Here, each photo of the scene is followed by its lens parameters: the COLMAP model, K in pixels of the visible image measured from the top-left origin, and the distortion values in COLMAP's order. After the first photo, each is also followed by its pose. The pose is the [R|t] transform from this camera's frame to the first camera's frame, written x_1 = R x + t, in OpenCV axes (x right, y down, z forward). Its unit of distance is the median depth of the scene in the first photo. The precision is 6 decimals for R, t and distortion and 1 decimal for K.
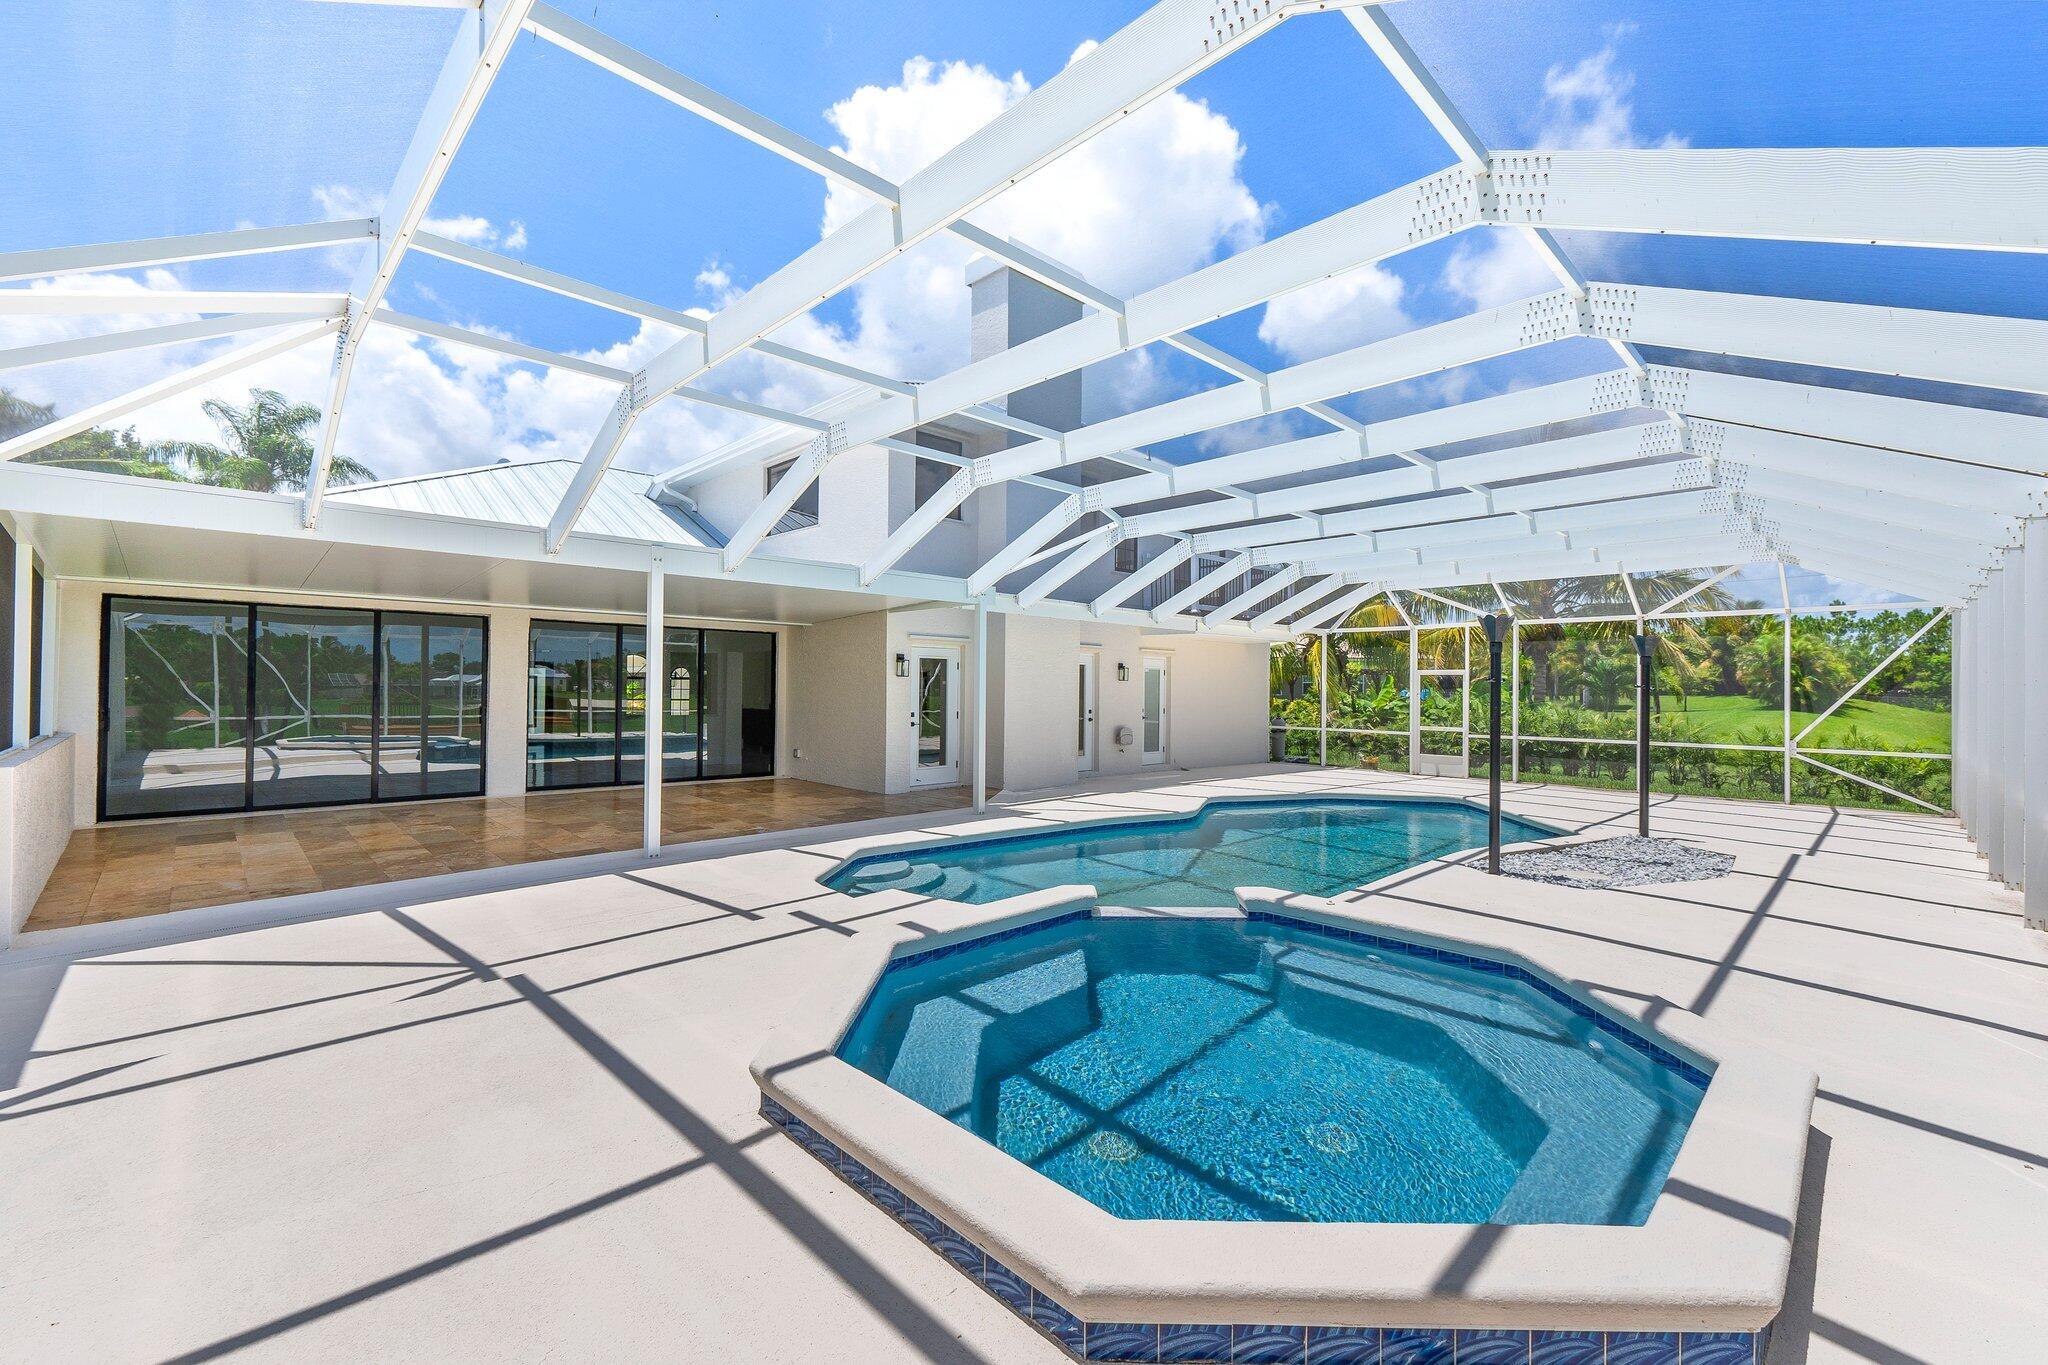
lens RADIAL K [[862.0, 0, 1032.3], [0, 862.0, 677.2], [0, 0, 1]] dist [0.009586, -0.000776]
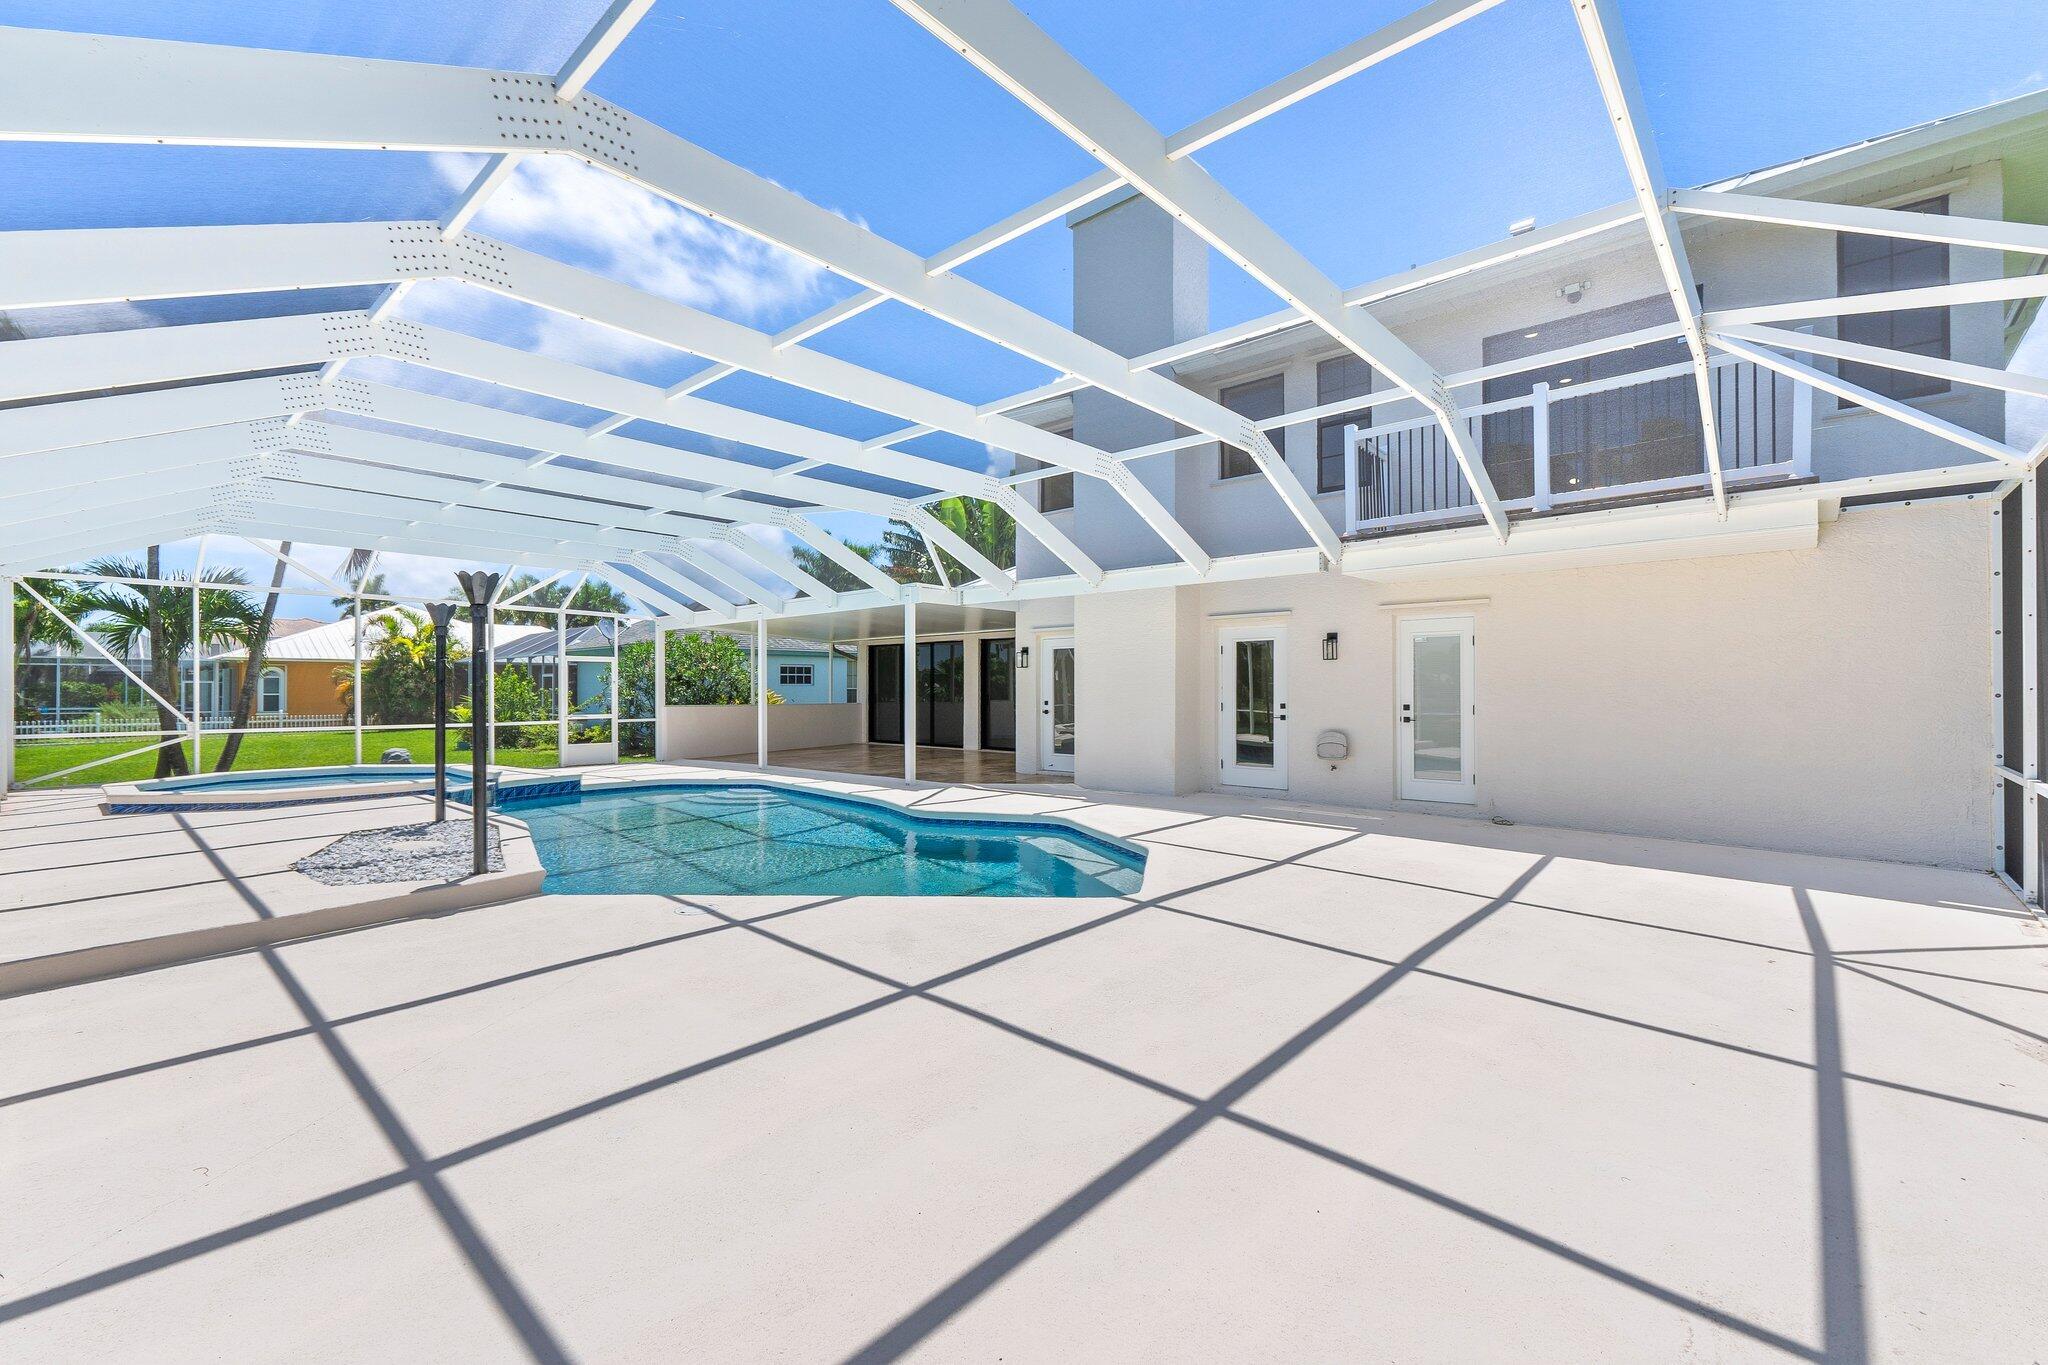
lens RADIAL K [[862.0, 0, 1040.0], [0, 862.0, 689.5], [0, 0, 1]] dist [0.009586, -0.000776]
pose [[0.091909, -0.009186, -0.995725, 1.002651], [0.017562, 0.999817, -0.007602, 0.038425], [0.995613, -0.016788, 0.092054, 0.972038]]
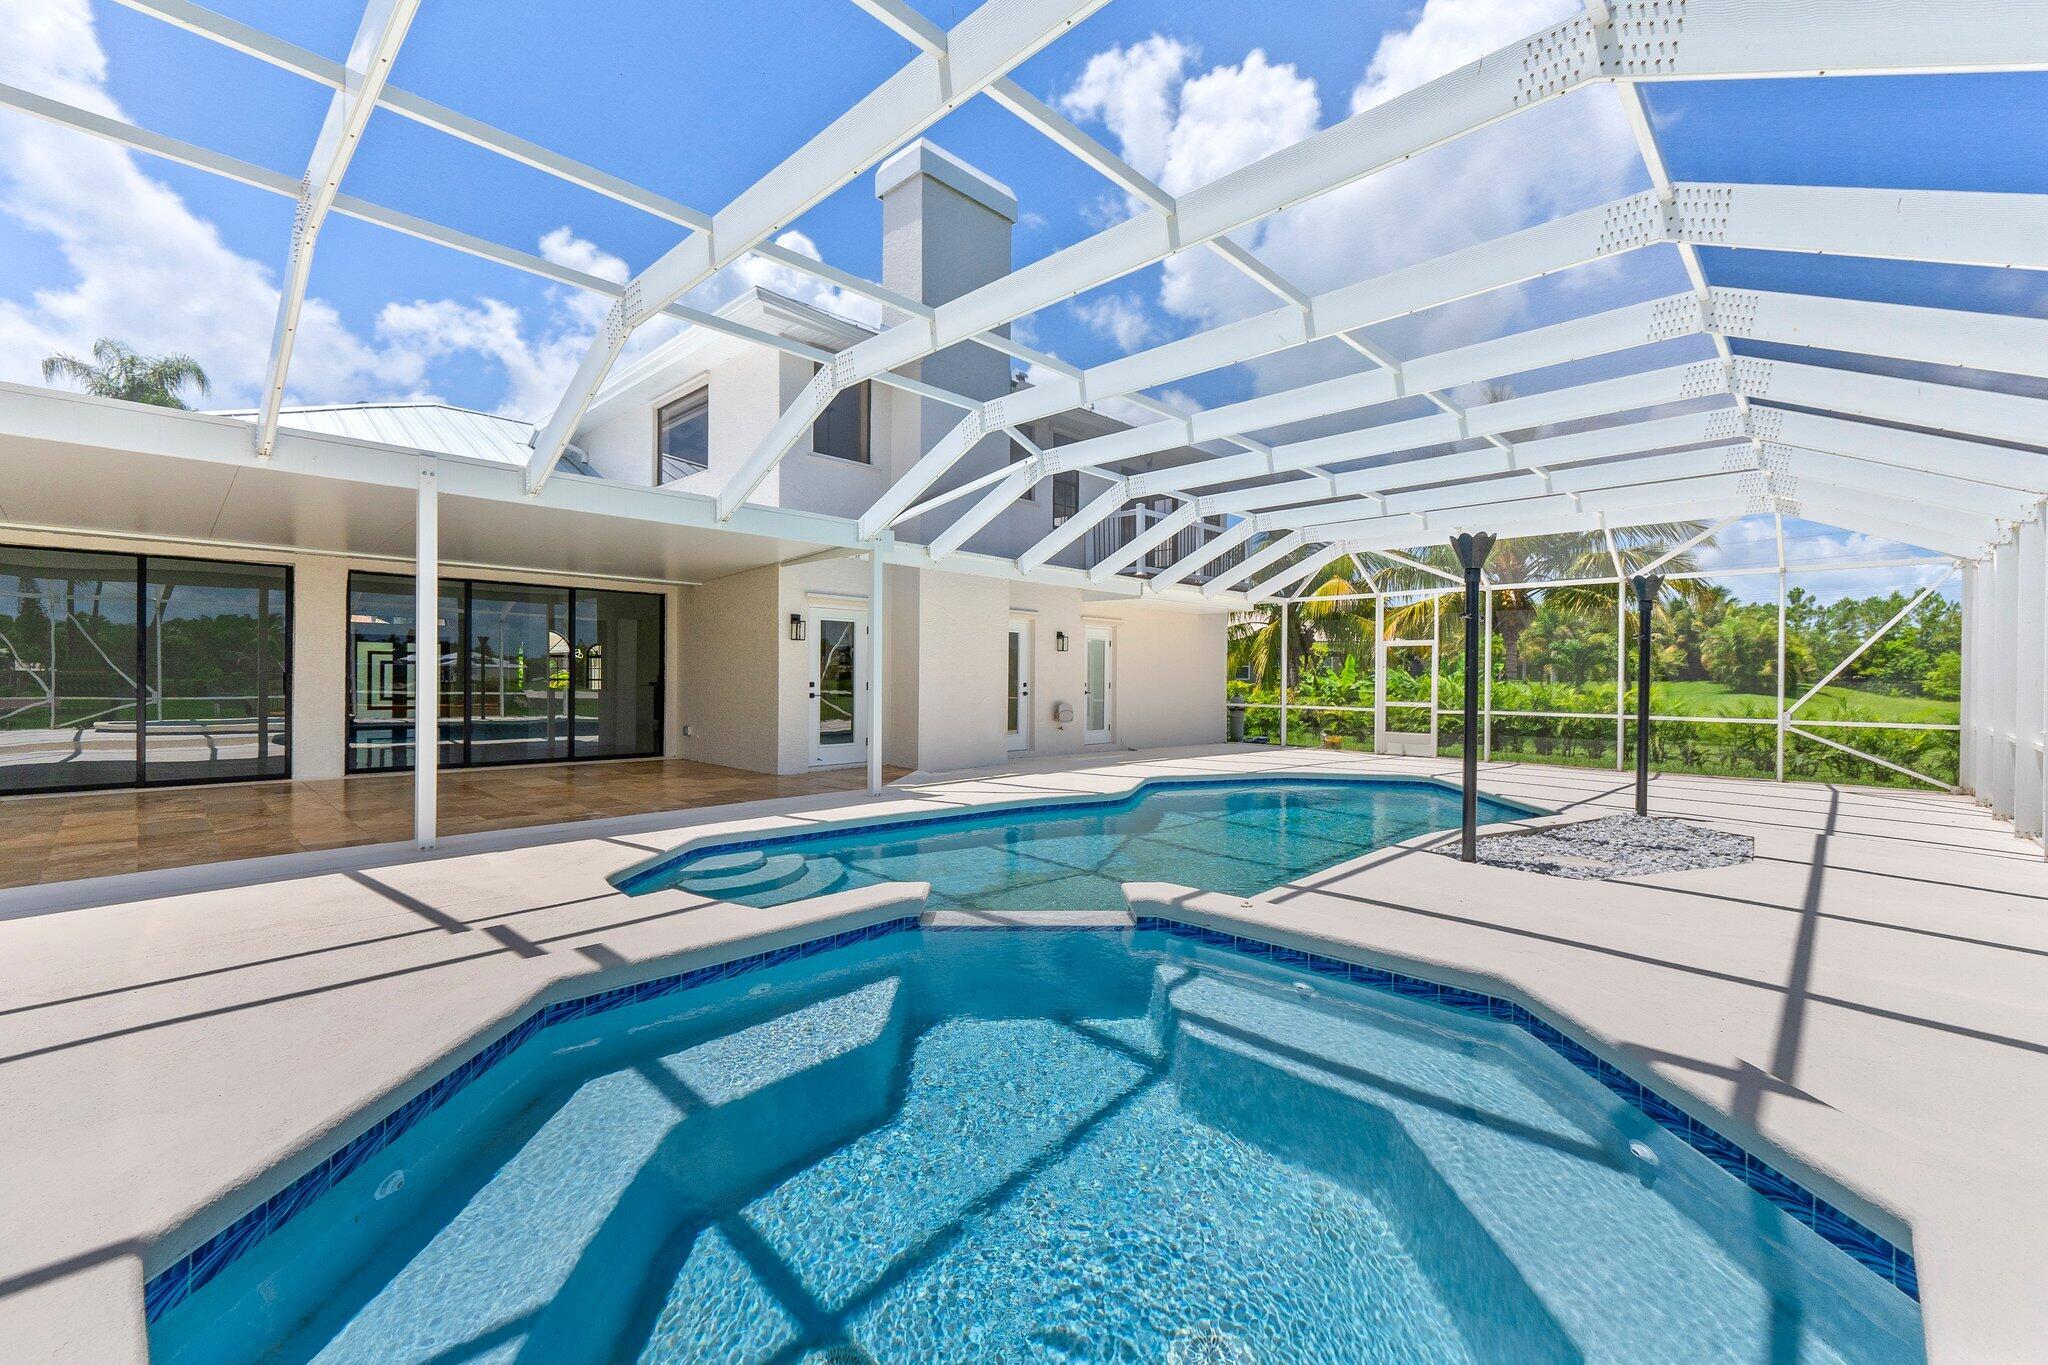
lens RADIAL K [[862.0, 0, 1028.5], [0, 862.0, 675.5], [0, 0, 1]] dist [0.009586, -0.000776]
pose [[0.999673, -0.002455, 0.025437, 0.064379], [0.002196, 0.999946, 0.010183, 0.027665], [-0.025461, -0.010123, 0.999625, 0.127587]]
